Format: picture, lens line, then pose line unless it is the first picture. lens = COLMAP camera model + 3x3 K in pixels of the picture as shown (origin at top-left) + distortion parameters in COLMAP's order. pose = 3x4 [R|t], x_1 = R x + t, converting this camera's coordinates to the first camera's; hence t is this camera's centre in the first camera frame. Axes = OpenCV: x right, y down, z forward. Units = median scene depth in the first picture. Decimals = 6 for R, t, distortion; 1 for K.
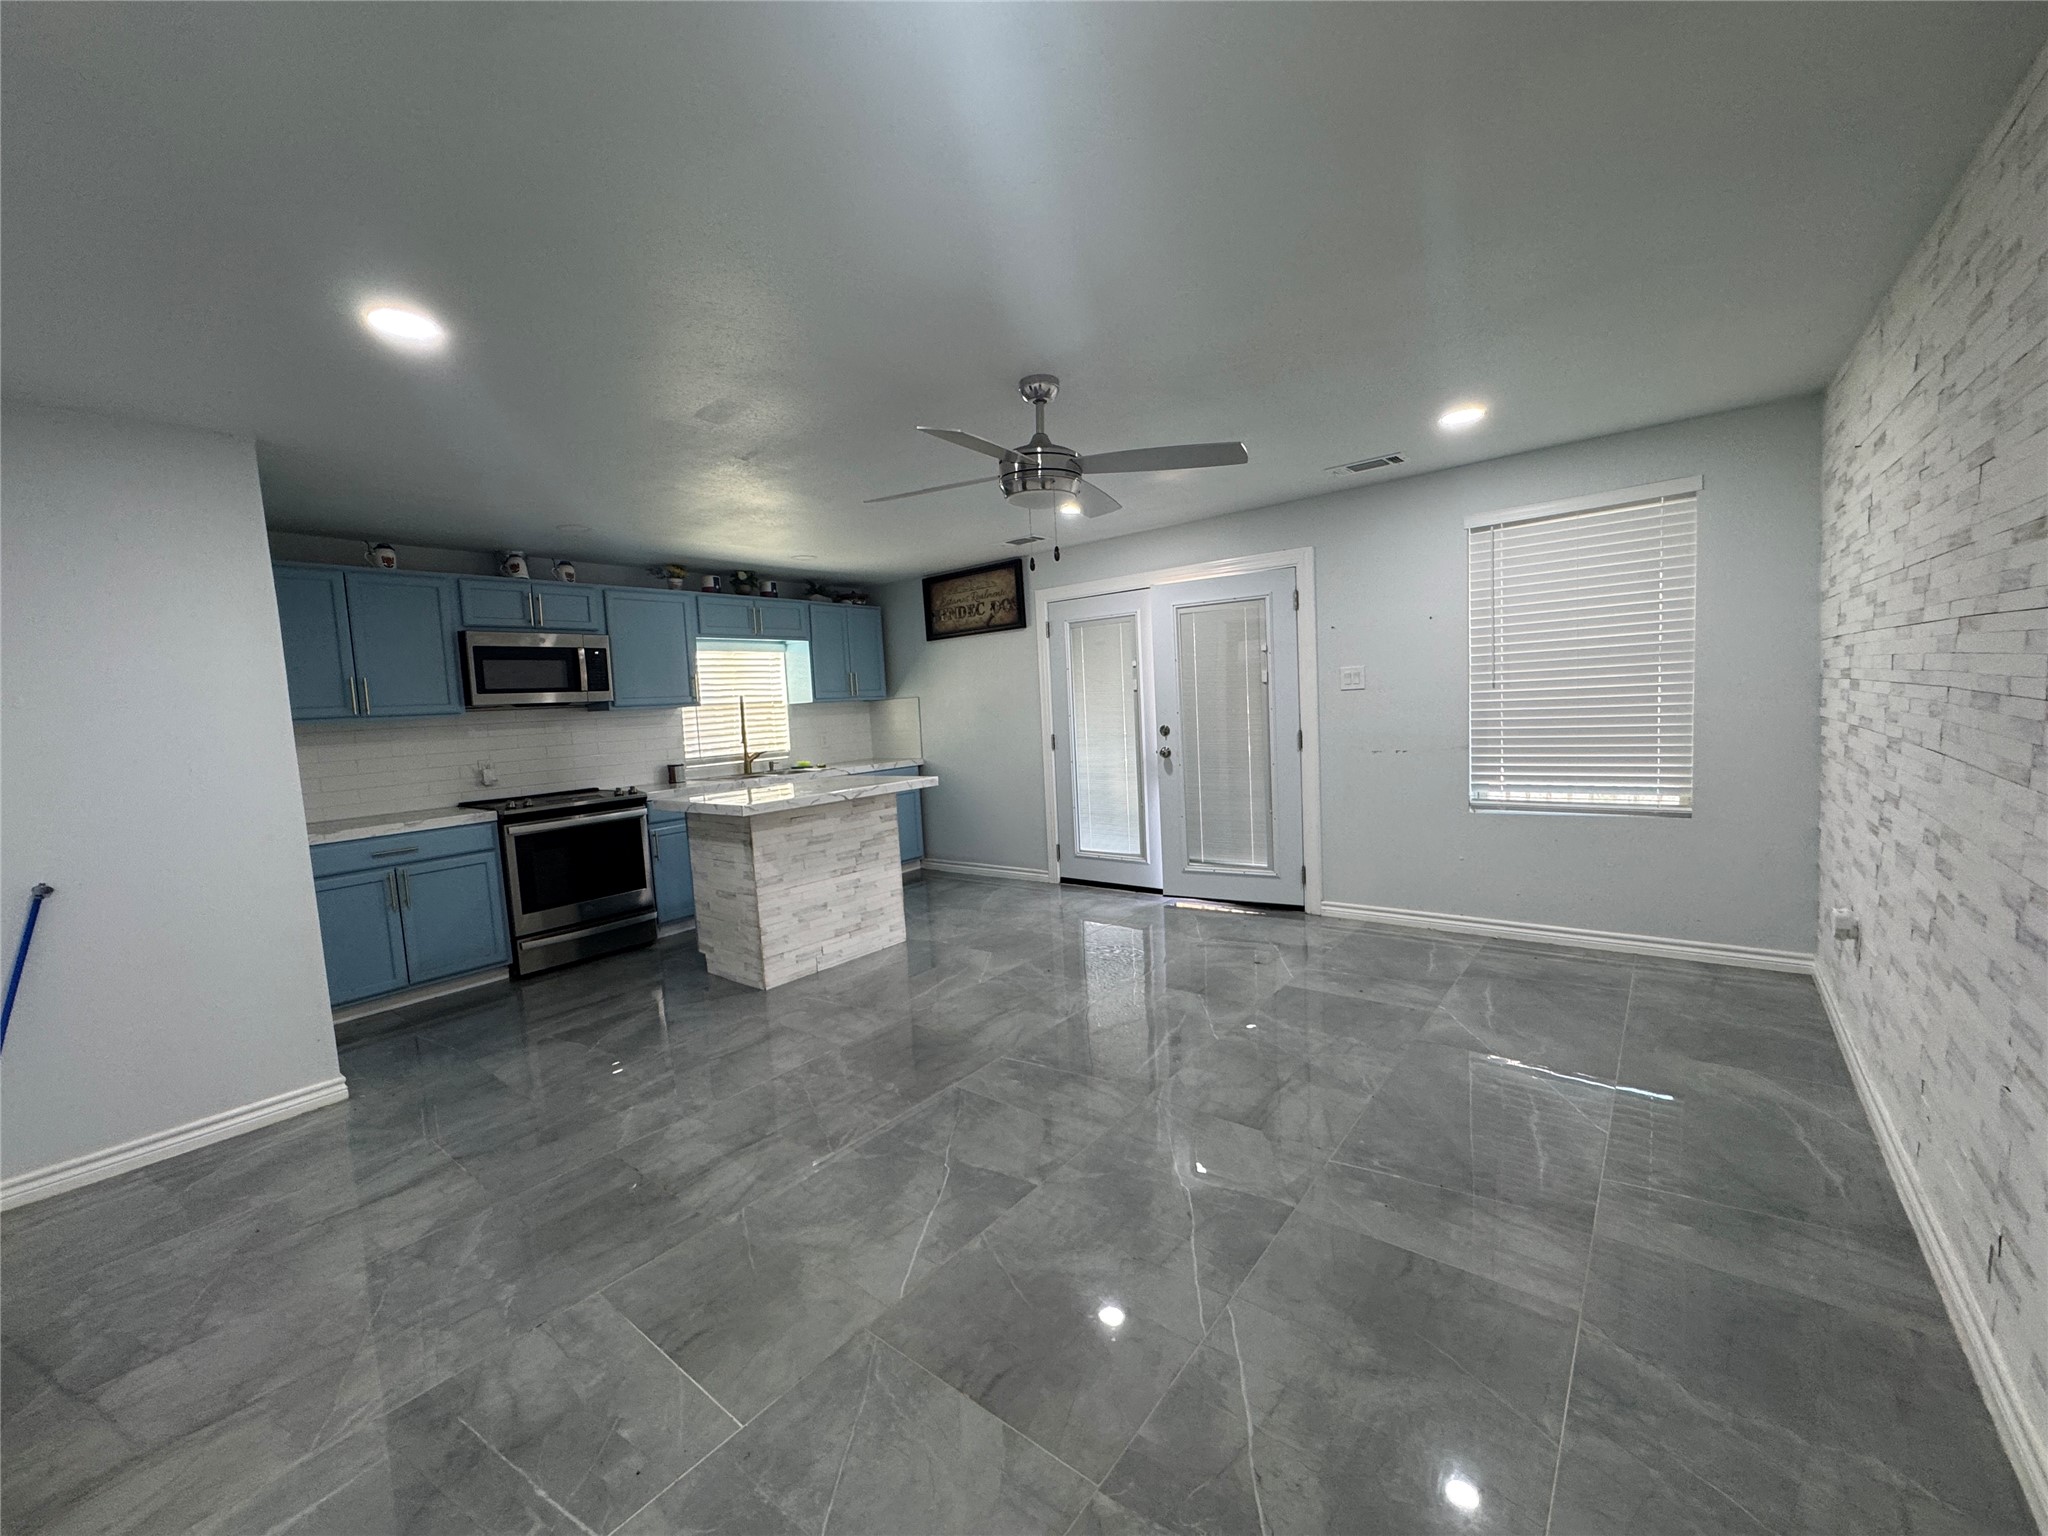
lens RADIAL K [[838.3, 0, 1024.0], [0, 838.3, 768.0], [0, 0, 1]] dist [0.000610, -0.000342]
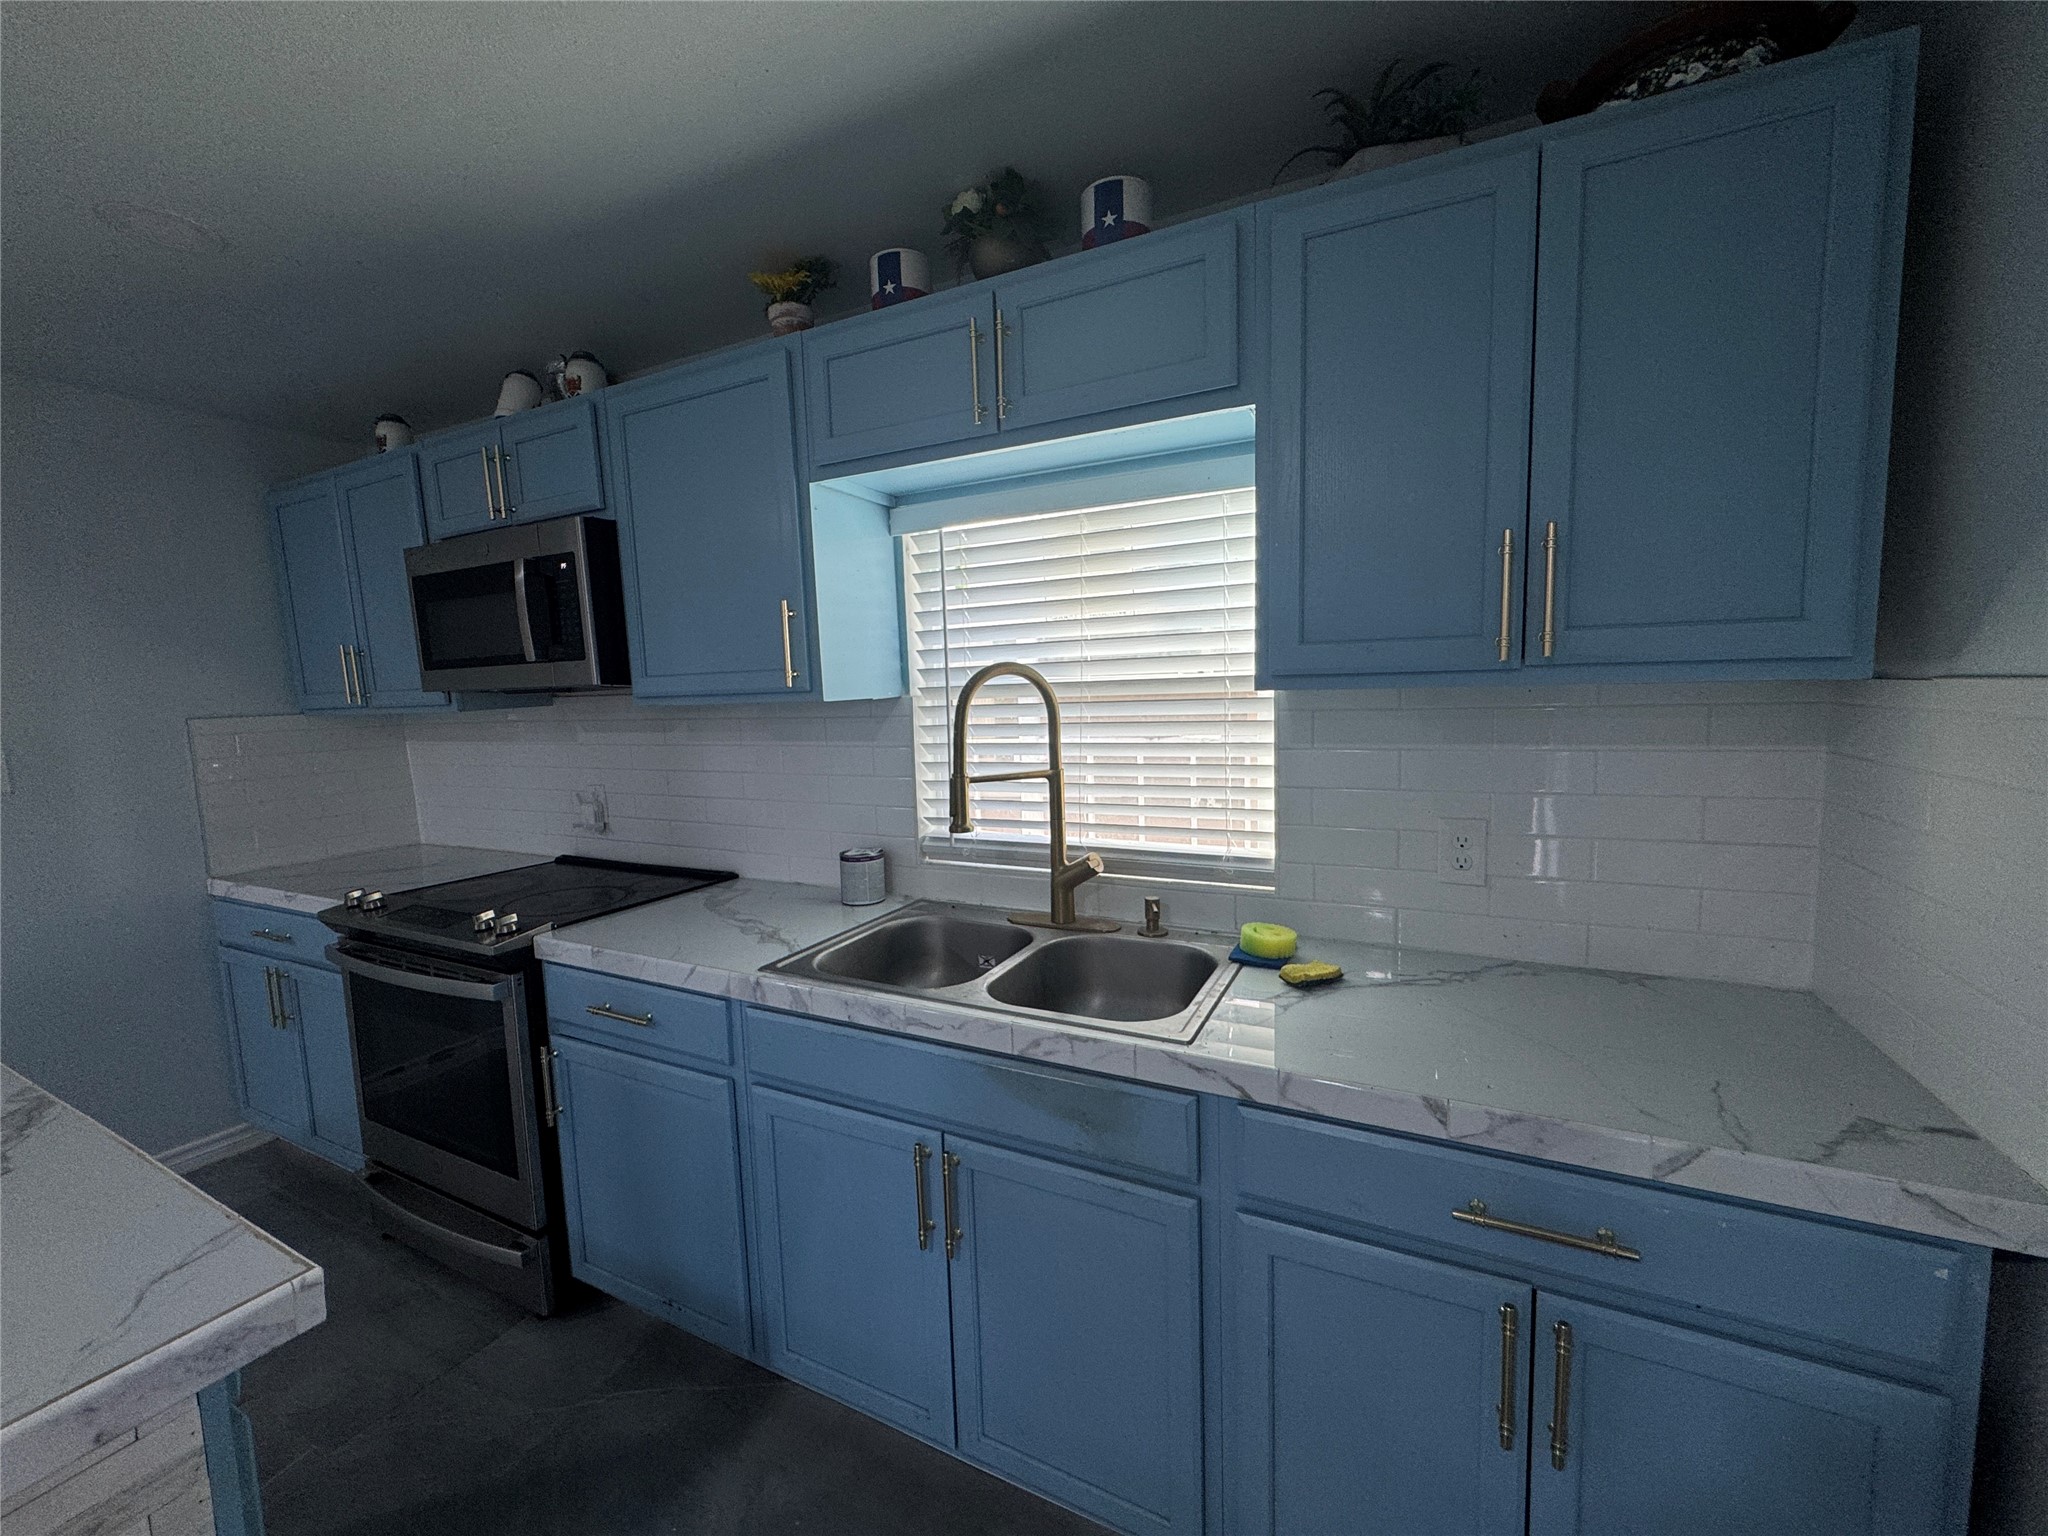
lens RADIAL K [[812.5, 0, 1024.0], [0, 812.5, 768.0], [0, 0, 1]] dist [-0.009046, -0.000132]
pose [[0.198163, 0.142871, -0.969701, -0.059419], [-0.057891, 0.989299, 0.133928, -0.088281], [0.978458, 0.029597, 0.204313, 0.956123]]
